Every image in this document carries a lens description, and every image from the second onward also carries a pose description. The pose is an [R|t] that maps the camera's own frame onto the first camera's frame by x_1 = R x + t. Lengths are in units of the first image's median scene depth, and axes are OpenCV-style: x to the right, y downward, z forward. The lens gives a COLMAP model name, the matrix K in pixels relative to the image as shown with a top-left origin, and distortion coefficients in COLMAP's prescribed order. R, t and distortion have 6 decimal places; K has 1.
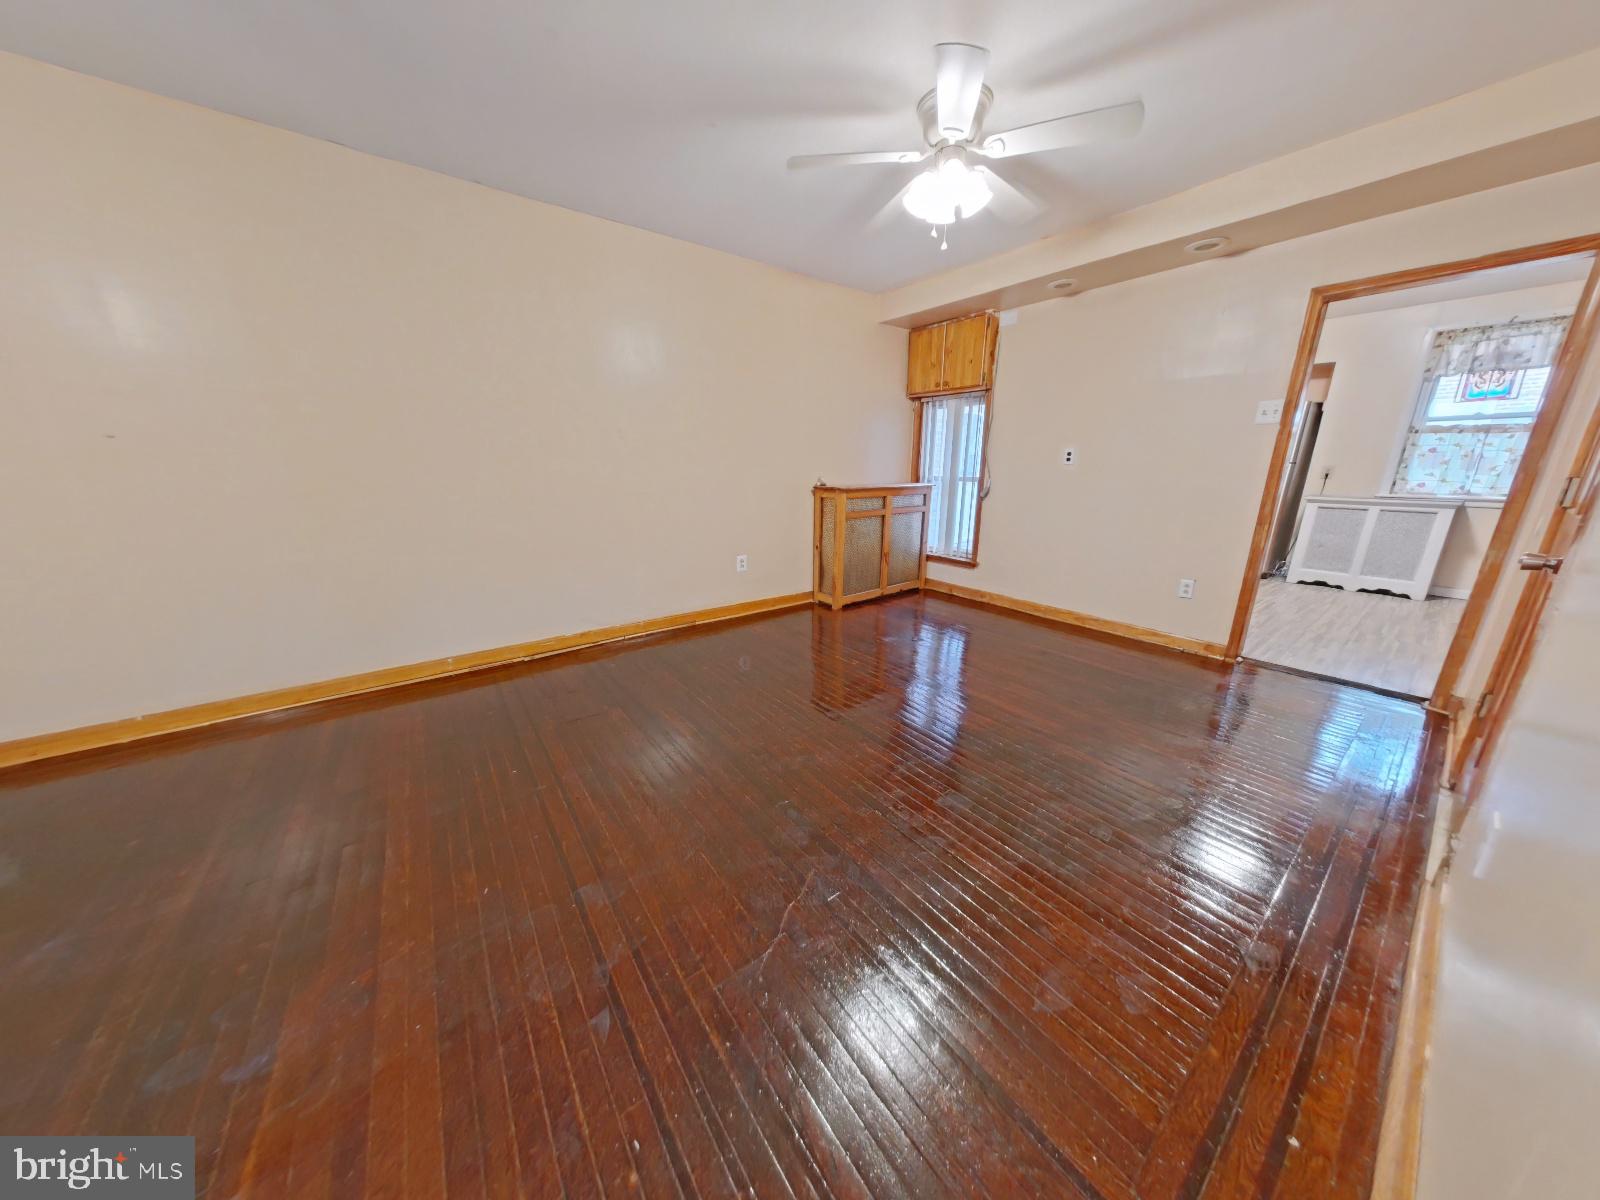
lens RADIAL K [[503.0, 0, 801.1], [0, 503.0, 600.7], [0, 0, 1]] dist [-0.000162, -0.000039]
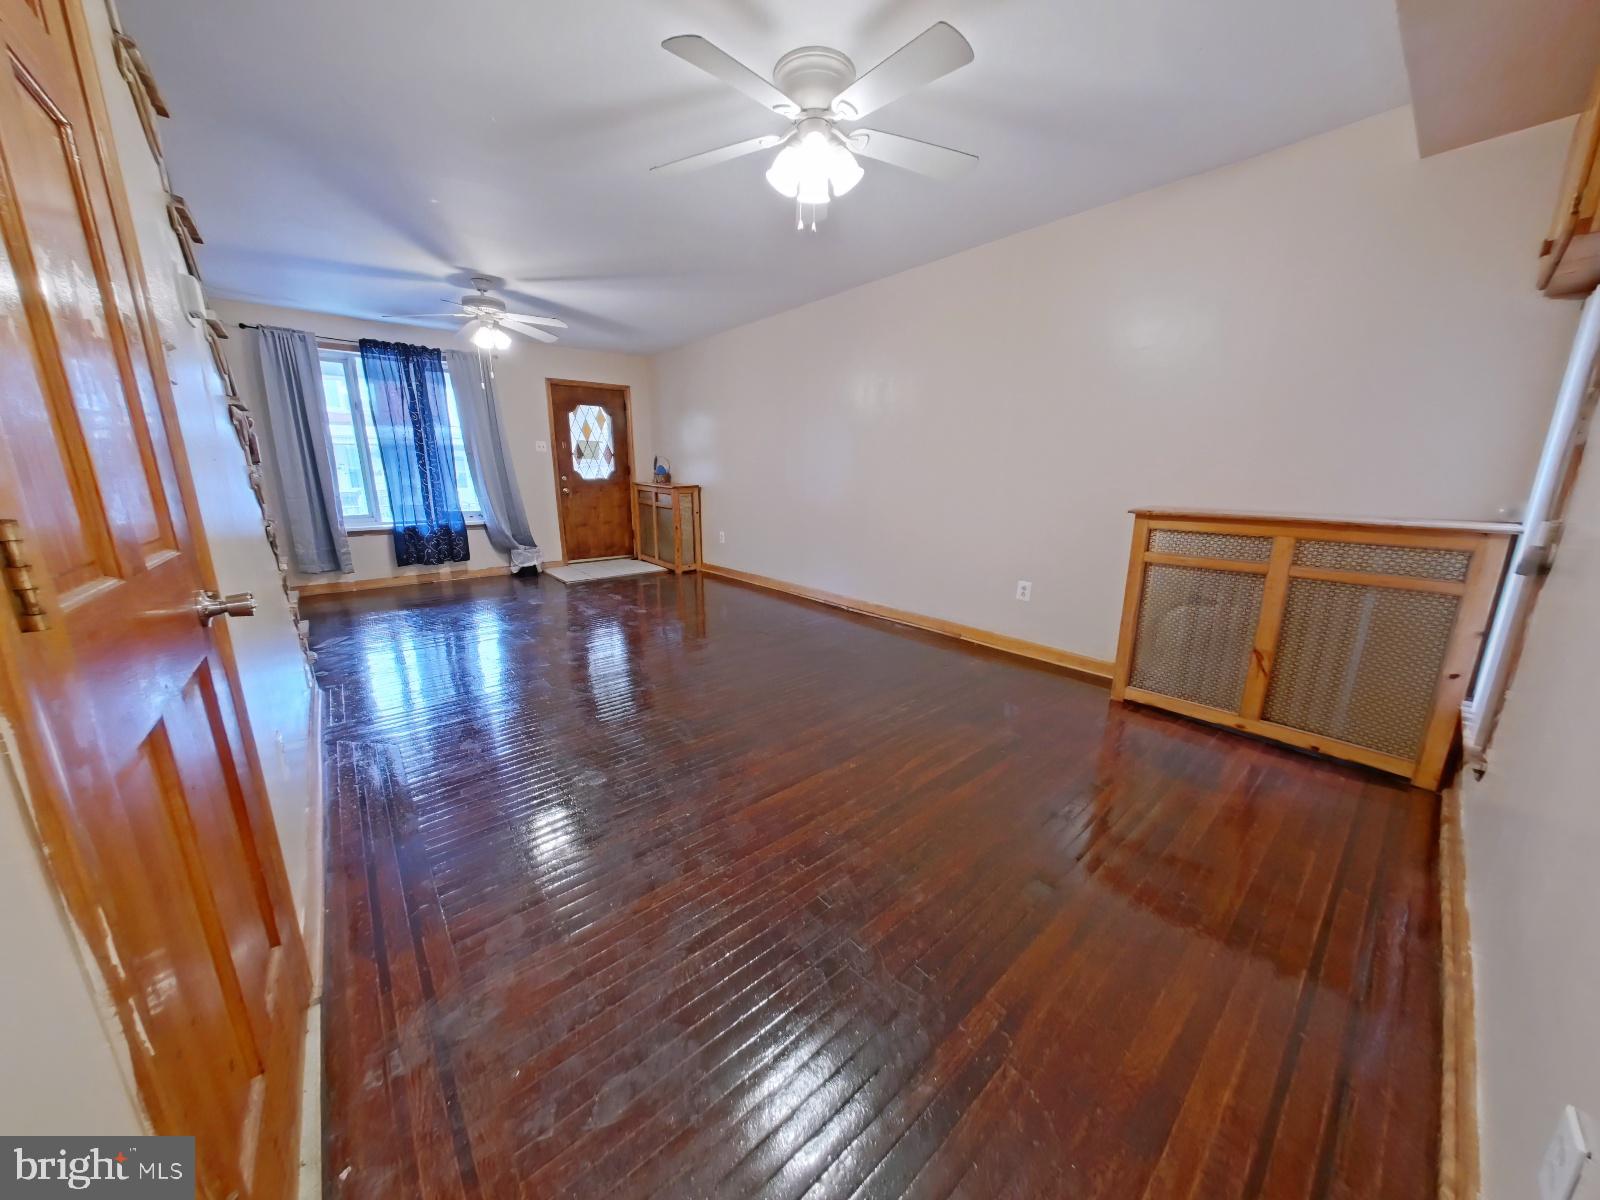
lens RADIAL K [[554.1, 0, 797.8], [0, 554.1, 602.3], [0, 0, 1]] dist [-0.006326, -0.000026]
pose [[0.055333, 0.236282, -0.970108, 0.737510], [-0.264994, 0.940228, 0.213890, -0.151061], [0.962661, 0.245237, 0.114639, 0.545242]]
